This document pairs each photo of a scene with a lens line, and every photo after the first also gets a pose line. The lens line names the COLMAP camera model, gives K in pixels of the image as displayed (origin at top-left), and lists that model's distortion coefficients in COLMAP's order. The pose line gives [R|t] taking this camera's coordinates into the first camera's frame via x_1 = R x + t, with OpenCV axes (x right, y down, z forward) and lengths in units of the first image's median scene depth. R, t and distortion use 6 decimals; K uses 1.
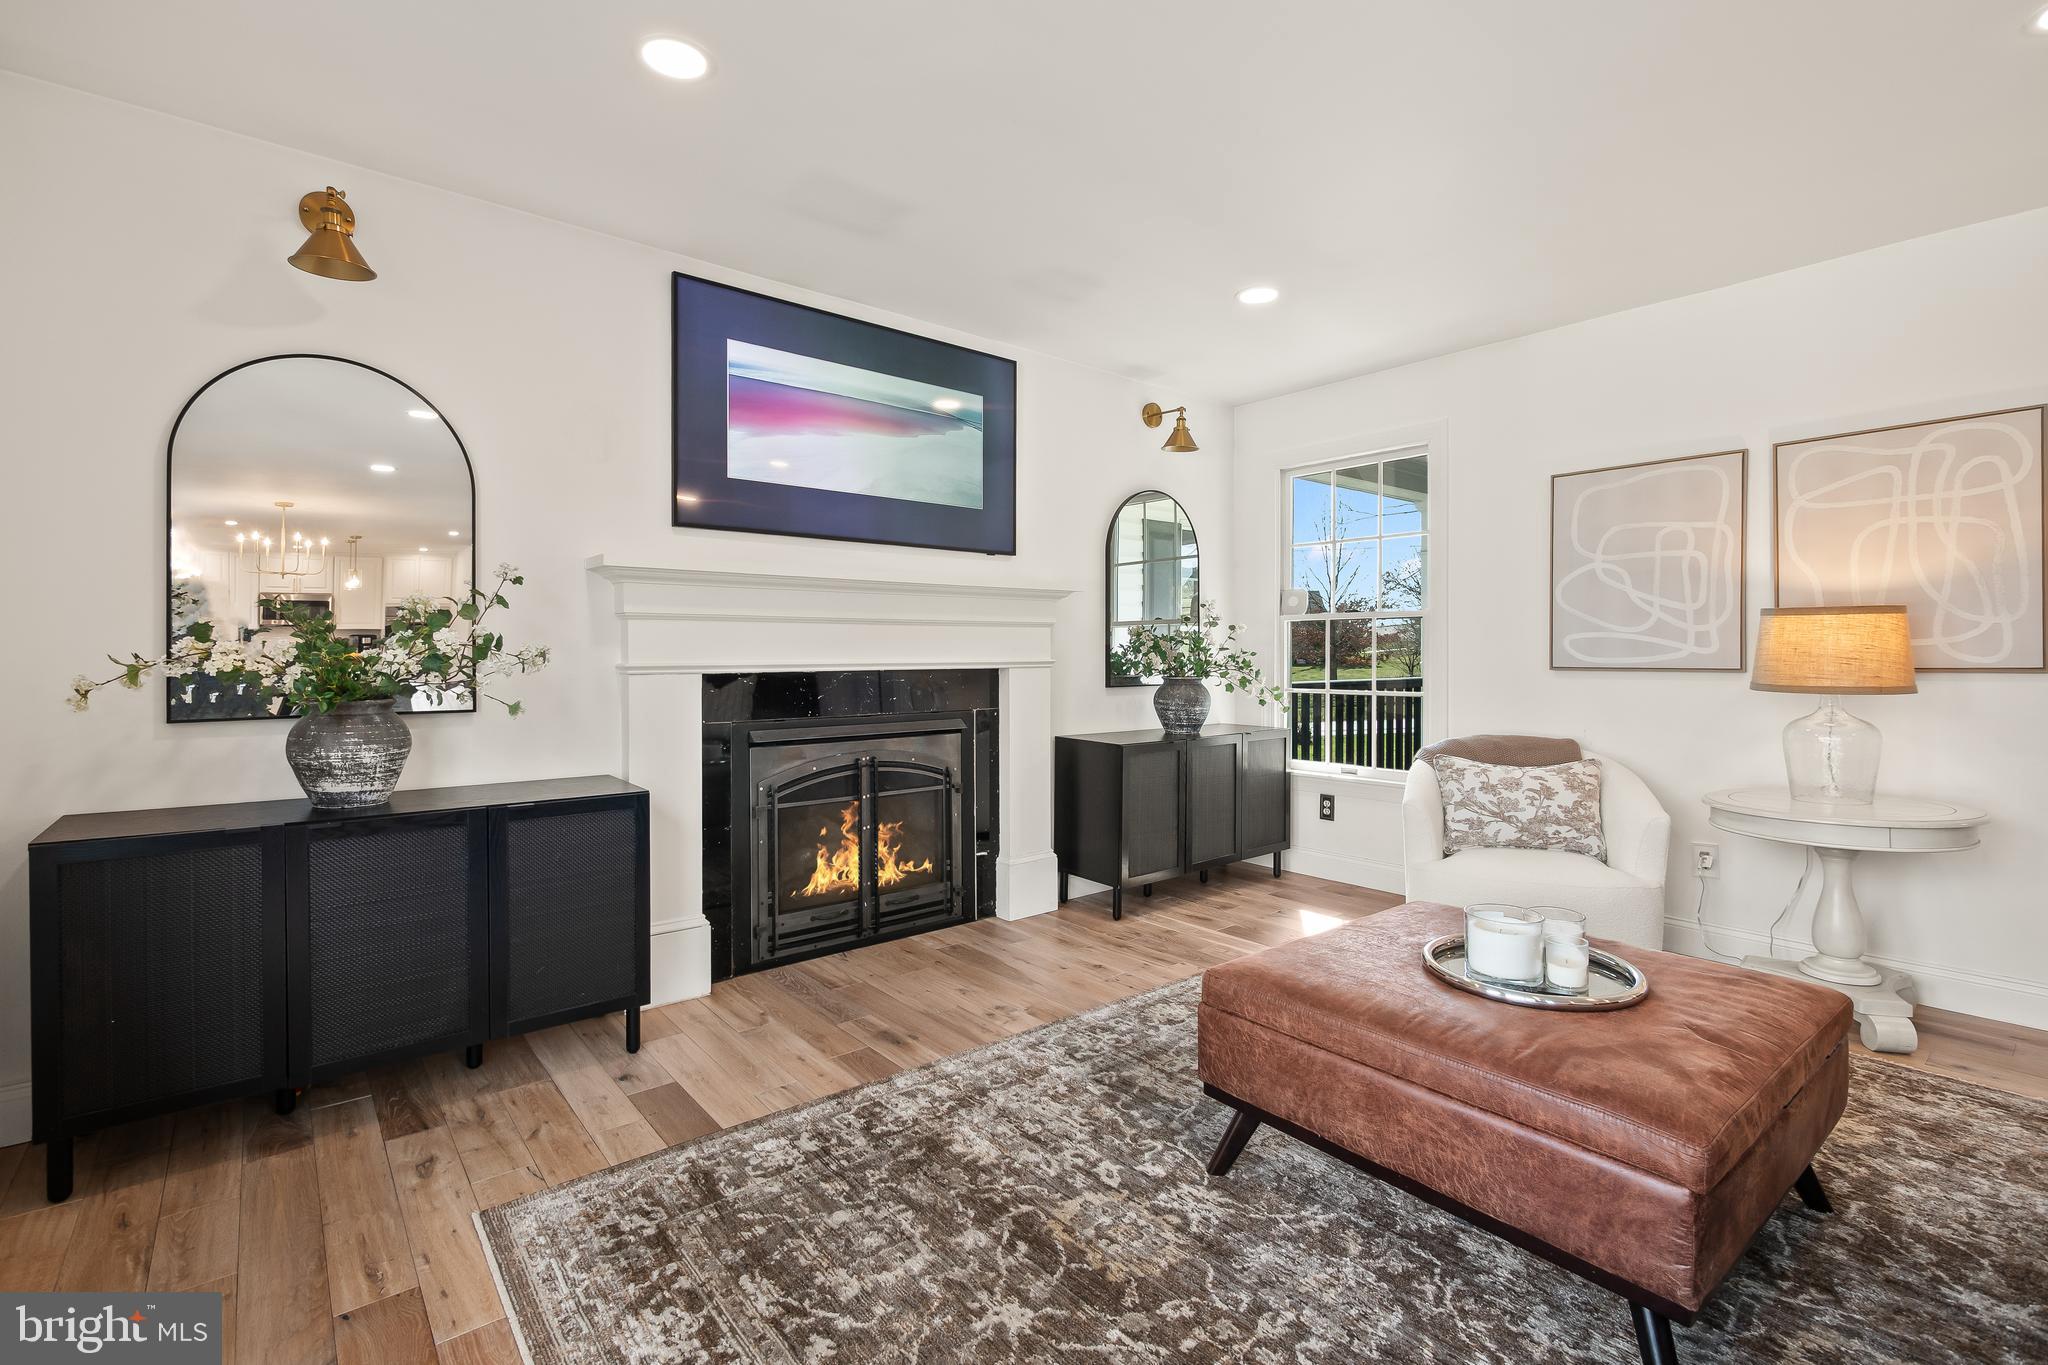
lens RADIAL K [[914.2, 0, 1019.3], [0, 914.2, 661.0], [0, 0, 1]] dist [-0.004574, 0.000438]
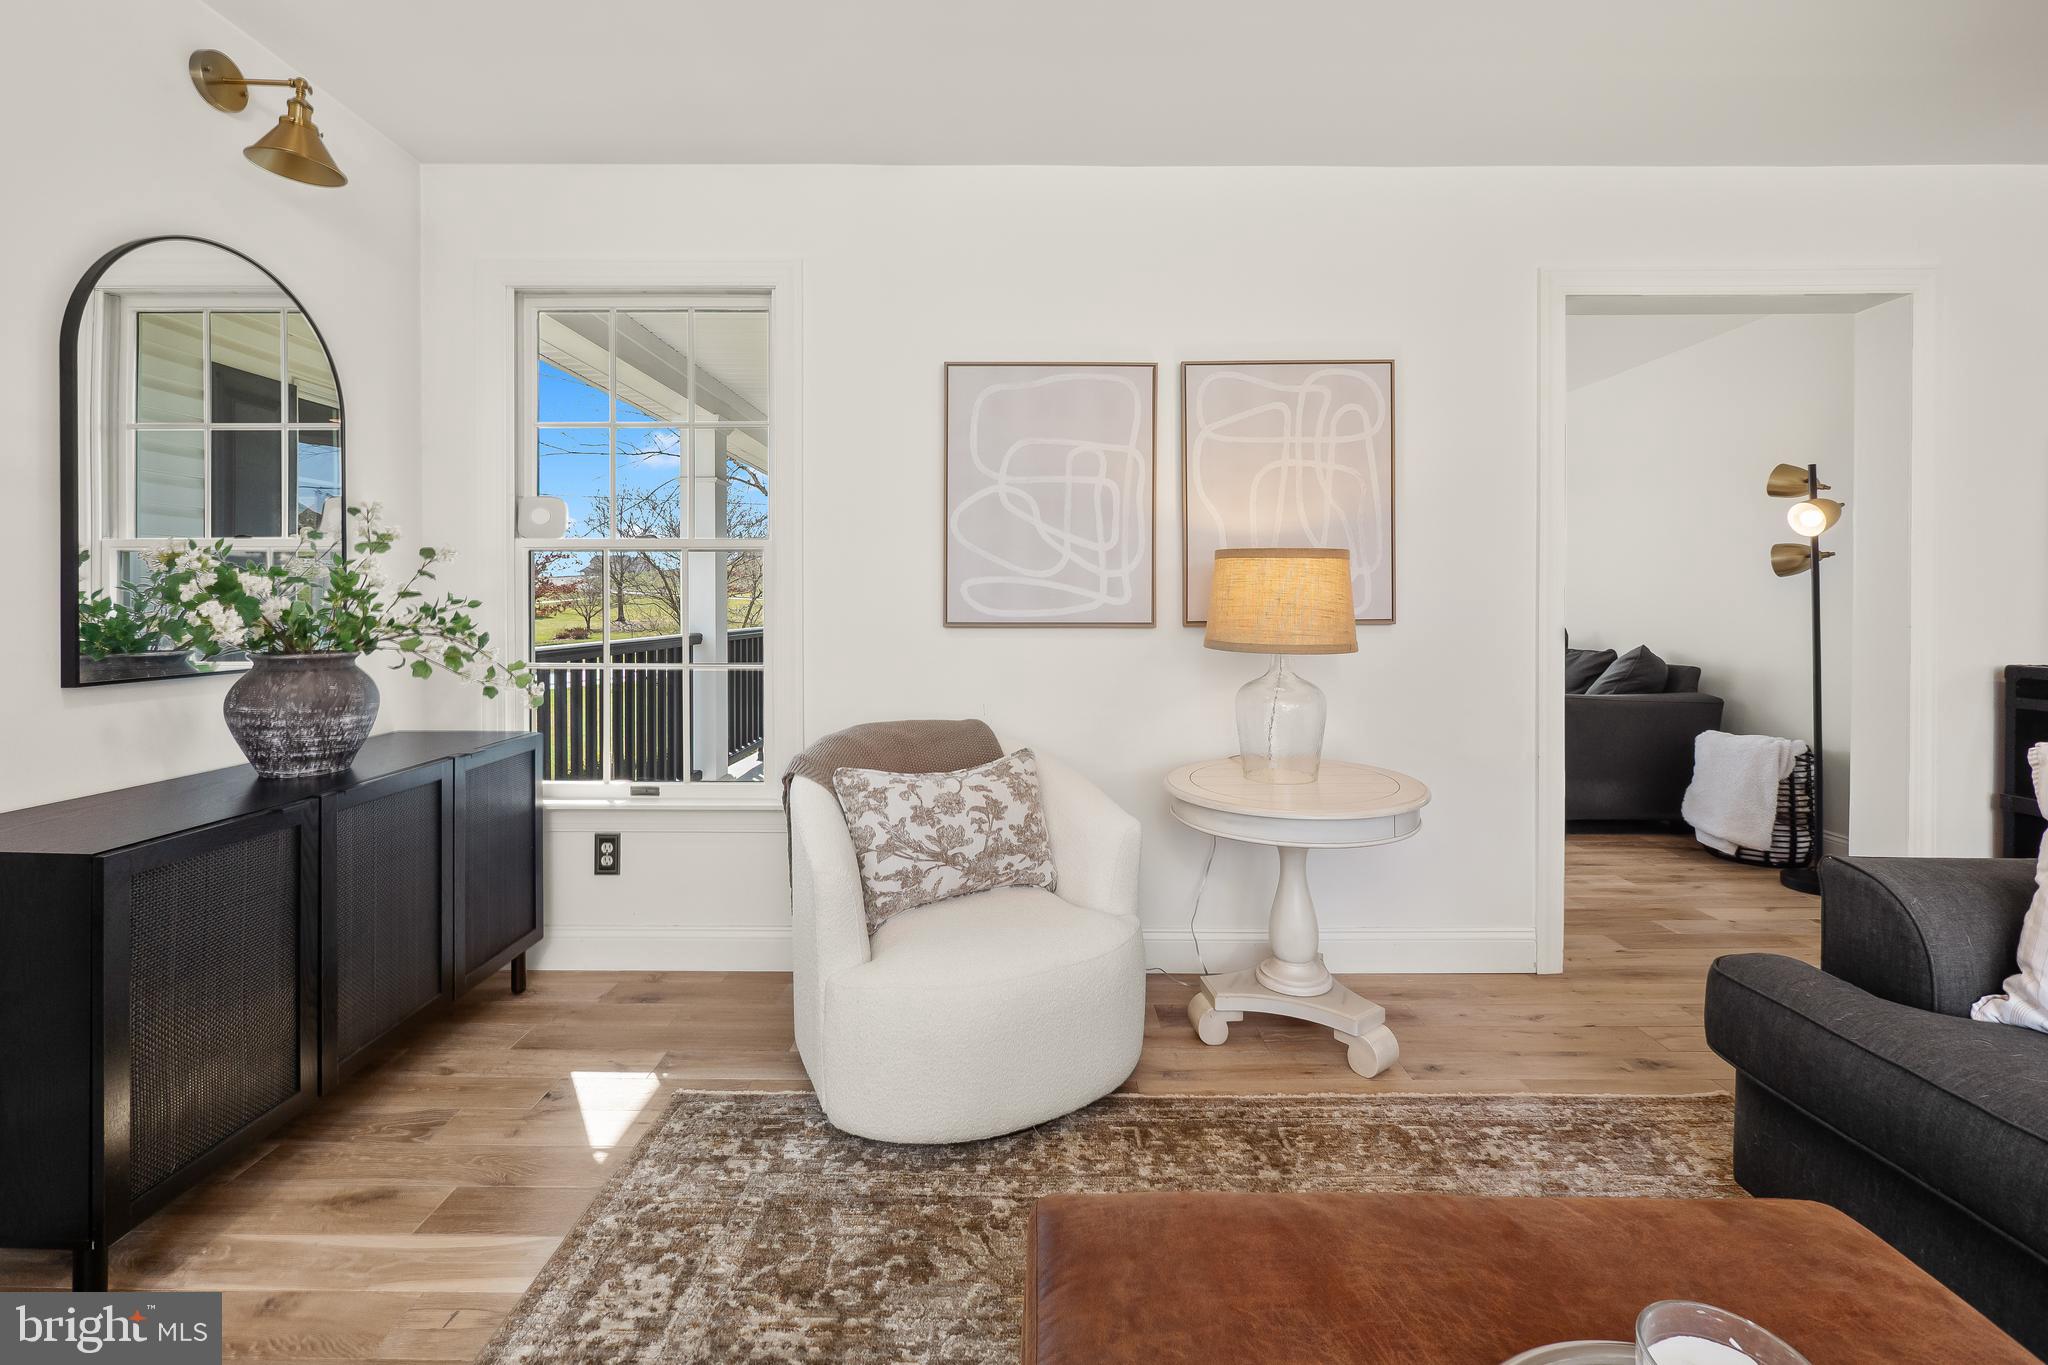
lens RADIAL K [[863.2, 0, 1020.6], [0, 863.2, 610.3], [0, 0, 1]] dist [-0.008235, 0.001340]
pose [[0.637663, -0.005054, 0.770299, 0.092193], [0.004083, 0.999987, 0.003181, -0.005601], [-0.770305, 0.001117, 0.637675, 0.551137]]
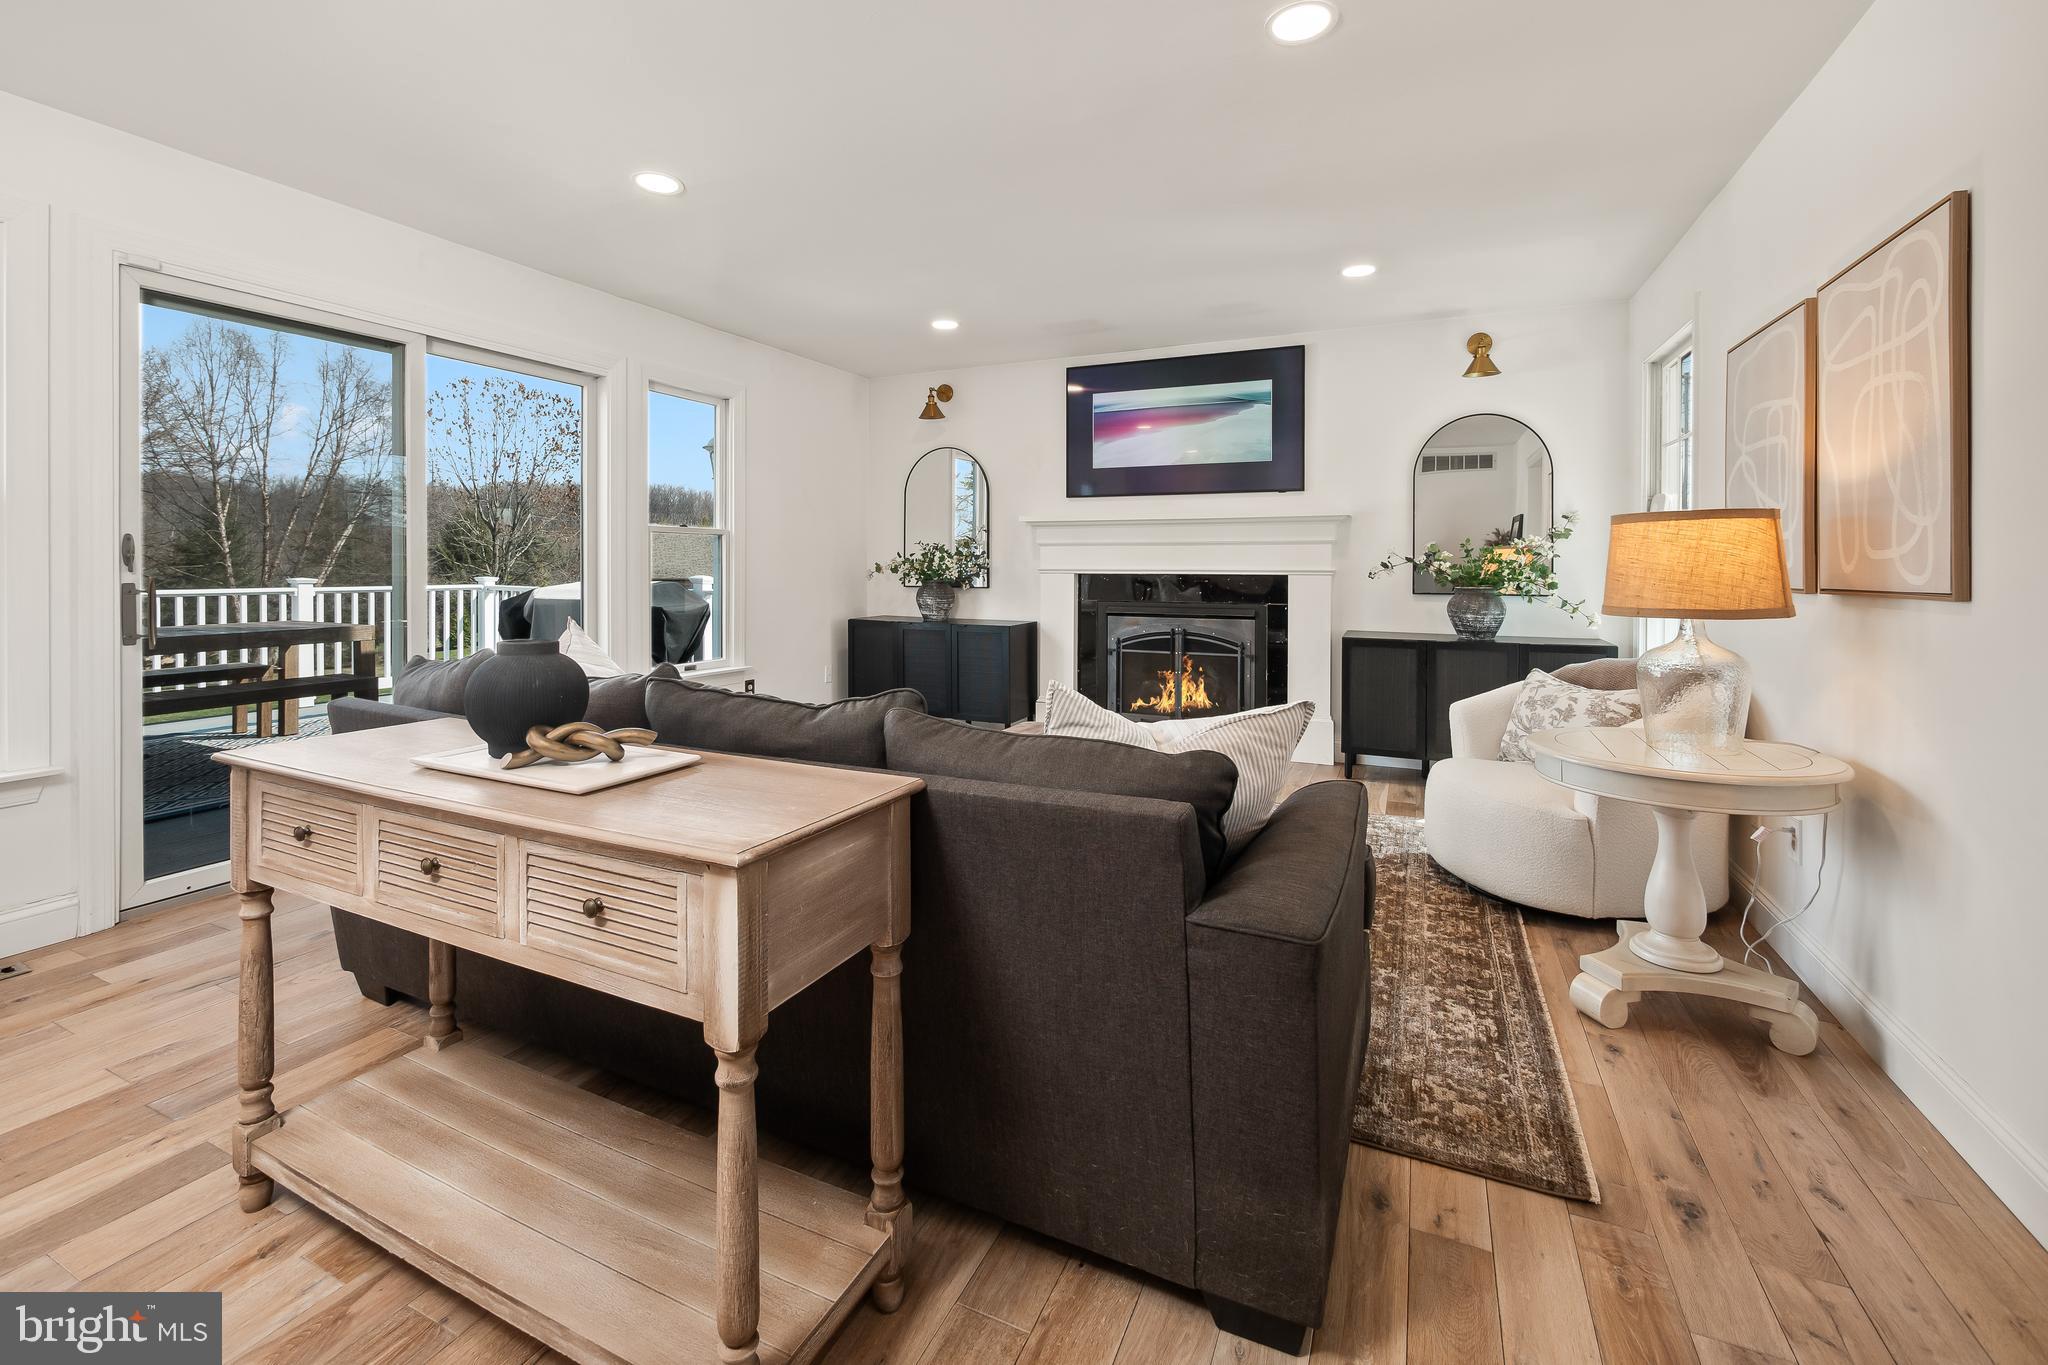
lens RADIAL K [[863.2, 0, 1033.5], [0, 863.2, 567.5], [0, 0, 1]] dist [-0.008235, 0.001340]
pose [[0.446080, 0.008709, -0.894951, 1.082196], [-0.011519, 0.999926, 0.003989, -0.004666], [0.894919, 0.008529, 0.446147, 0.099874]]
